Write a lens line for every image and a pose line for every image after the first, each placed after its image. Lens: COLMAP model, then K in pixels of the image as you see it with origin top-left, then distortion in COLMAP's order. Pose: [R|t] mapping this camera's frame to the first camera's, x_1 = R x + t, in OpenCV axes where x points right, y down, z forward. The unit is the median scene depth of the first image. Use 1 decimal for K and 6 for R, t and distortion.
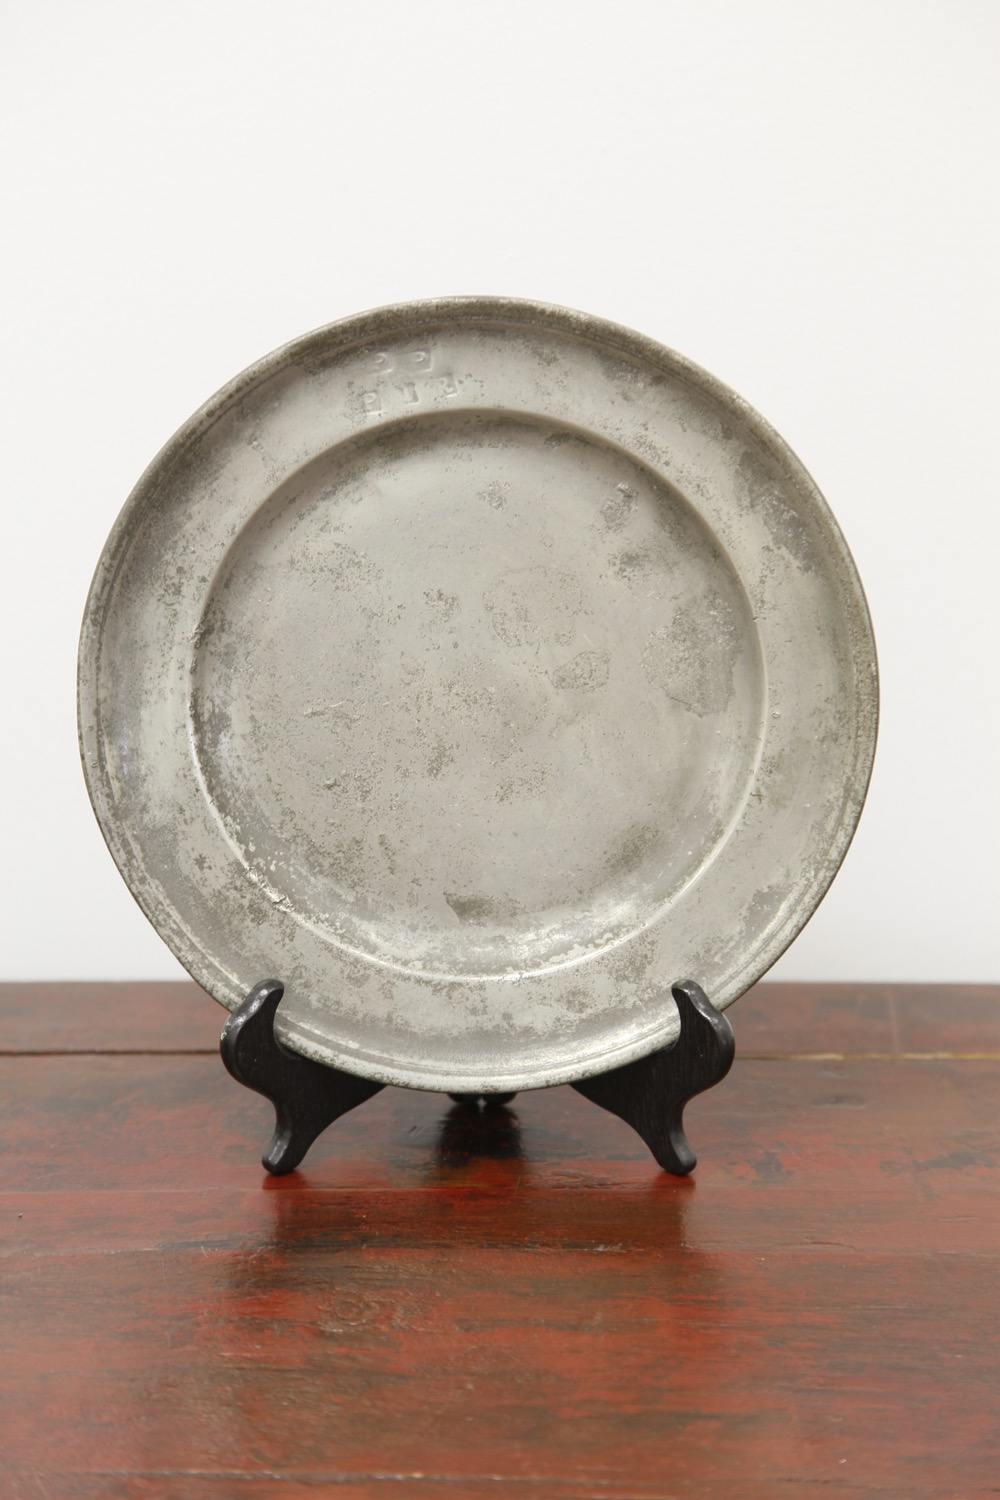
lens RADIAL K [[4253.5, 0, 500.0], [0, 4253.5, 750.0], [0, 0, 1]] dist [0.499097, 0.059755]
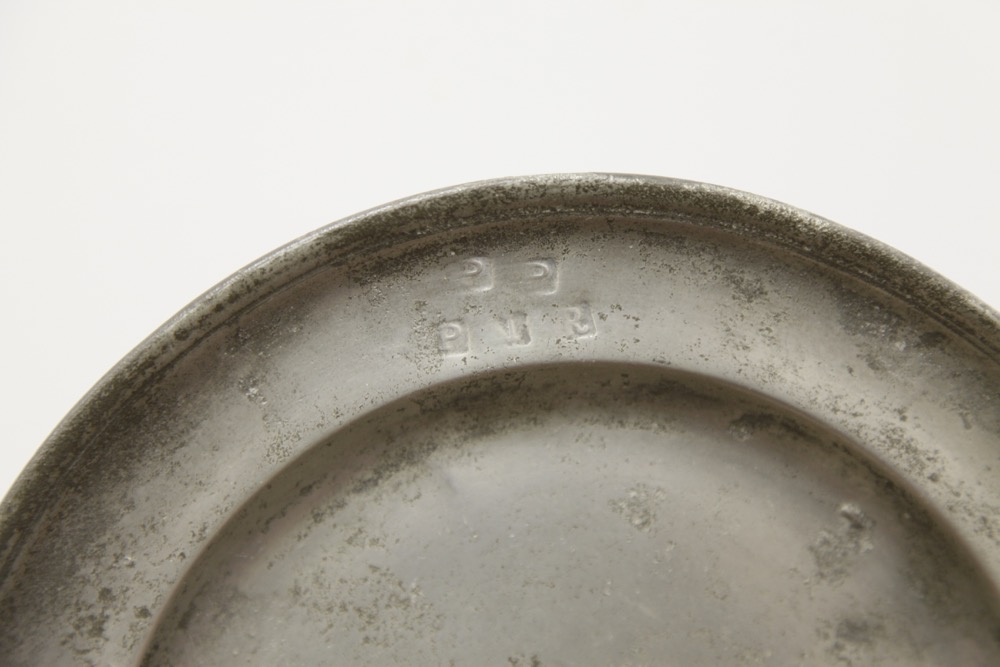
lens RADIAL K [[2985.4, 0, 536.4], [0, 2985.4, 334.5], [0, 0, 1]] dist [0.470757, 0.429524]
pose [[0.996231, 0.080100, 0.033277, -0.032297], [-0.075752, 0.990353, -0.116028, -0.033692], [-0.042249, 0.113070, 0.992688, 0.578066]]
